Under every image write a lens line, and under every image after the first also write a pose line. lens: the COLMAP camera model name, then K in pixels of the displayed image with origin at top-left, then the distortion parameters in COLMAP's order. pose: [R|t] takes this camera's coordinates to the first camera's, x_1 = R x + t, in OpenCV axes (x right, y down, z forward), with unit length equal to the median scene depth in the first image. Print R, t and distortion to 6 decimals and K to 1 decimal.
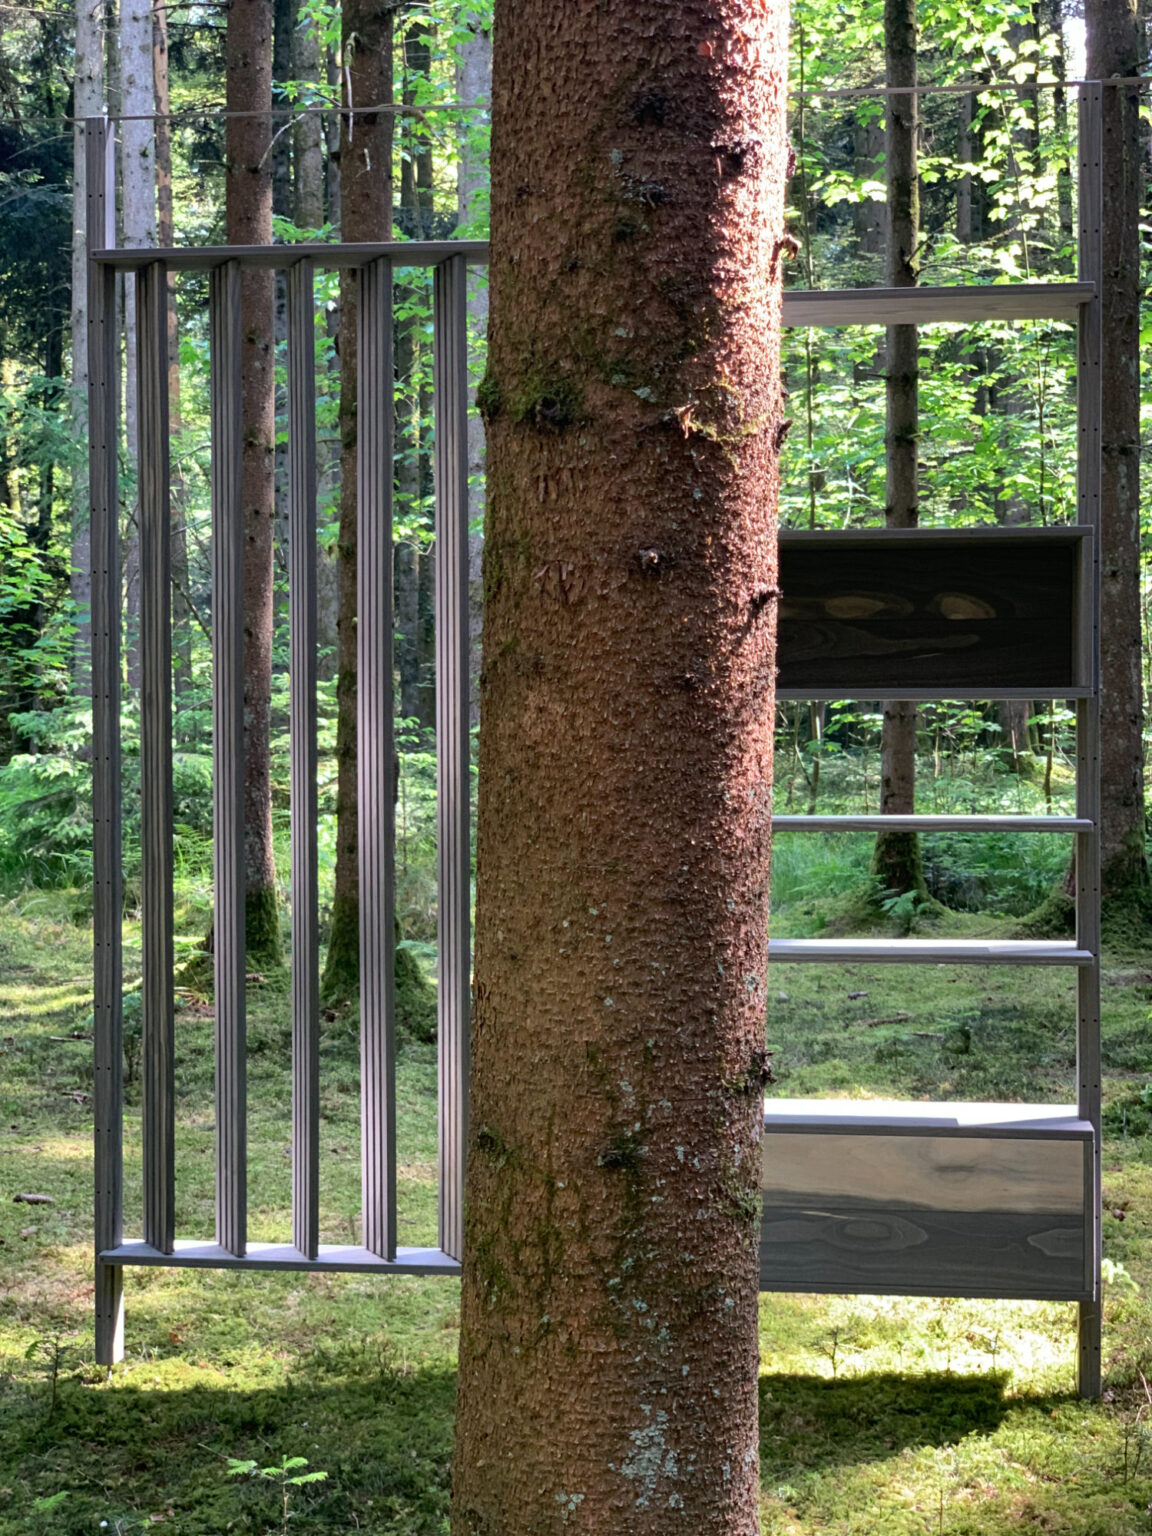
lens RADIAL K [[2280.2, 0, 576.0], [0, 2280.2, 768.0], [0, 0, 1]] dist [0.024631, 0.010204]
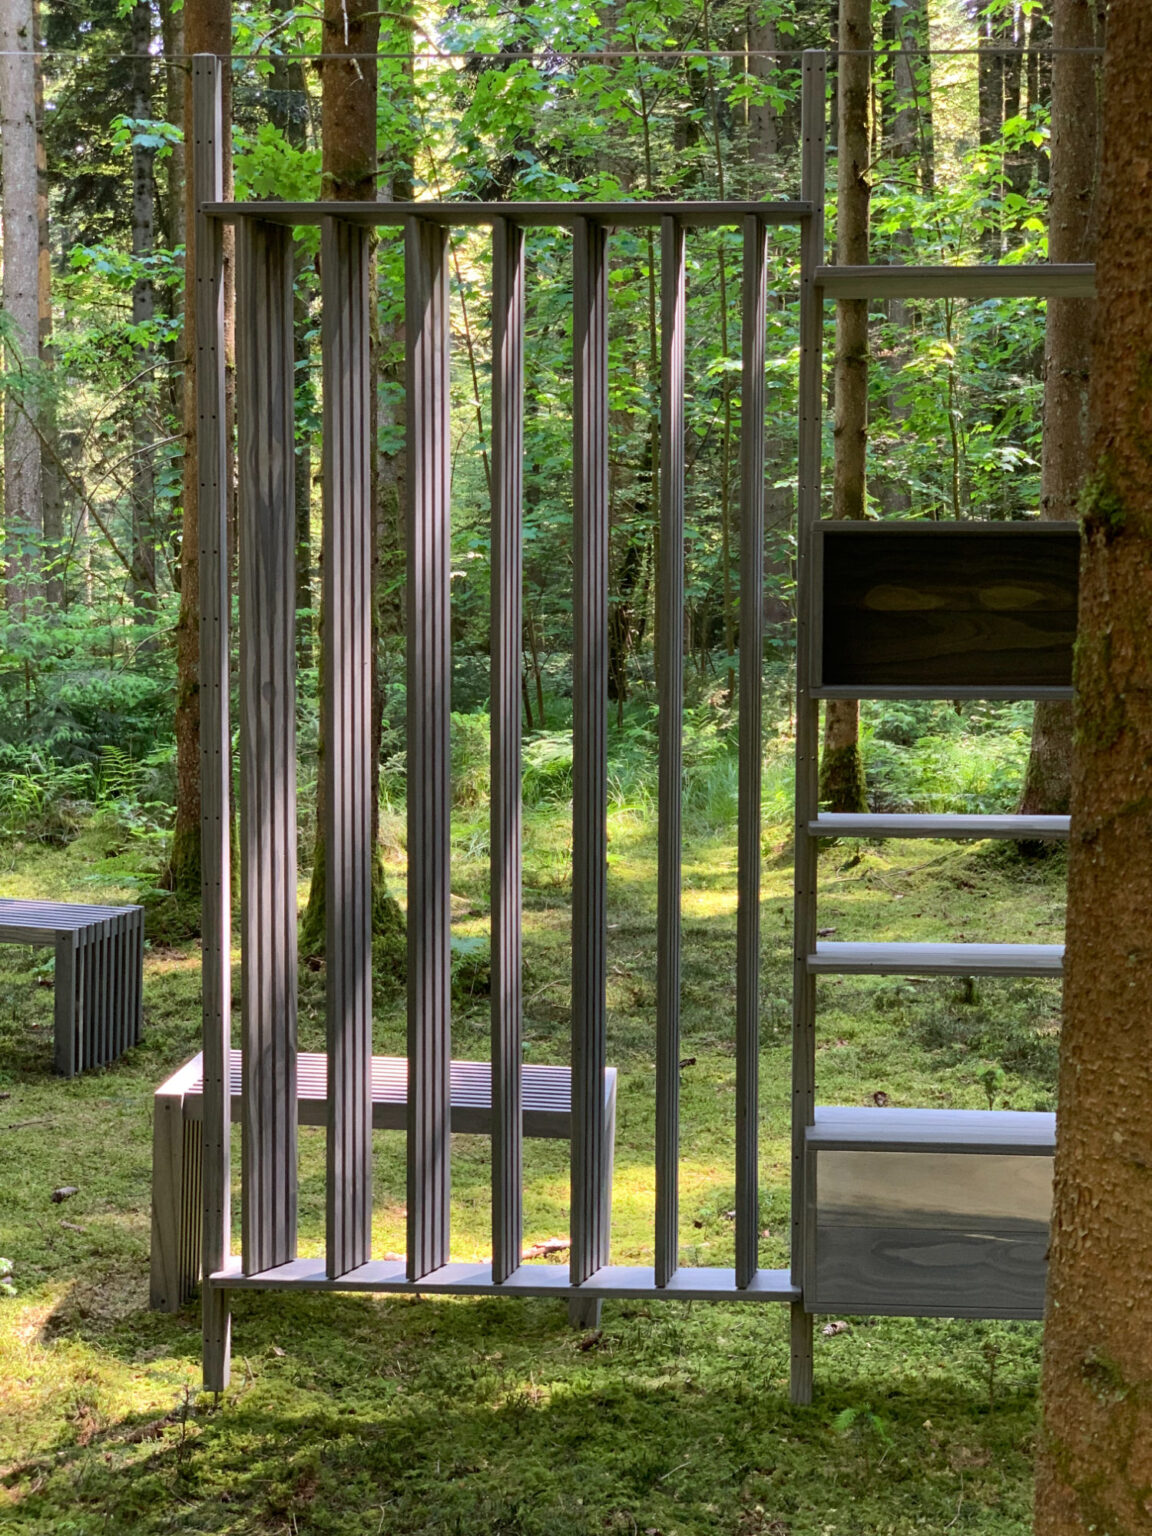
lens RADIAL K [[2280.2, 0, 576.0], [0, 2280.2, 768.0], [0, 0, 1]] dist [0.024631, 0.010204]
pose [[0.998111, 0.002730, 0.061369, -0.115364], [-0.005588, 0.998905, 0.046449, -0.041964], [-0.061175, -0.046704, 0.997034, 0.058901]]
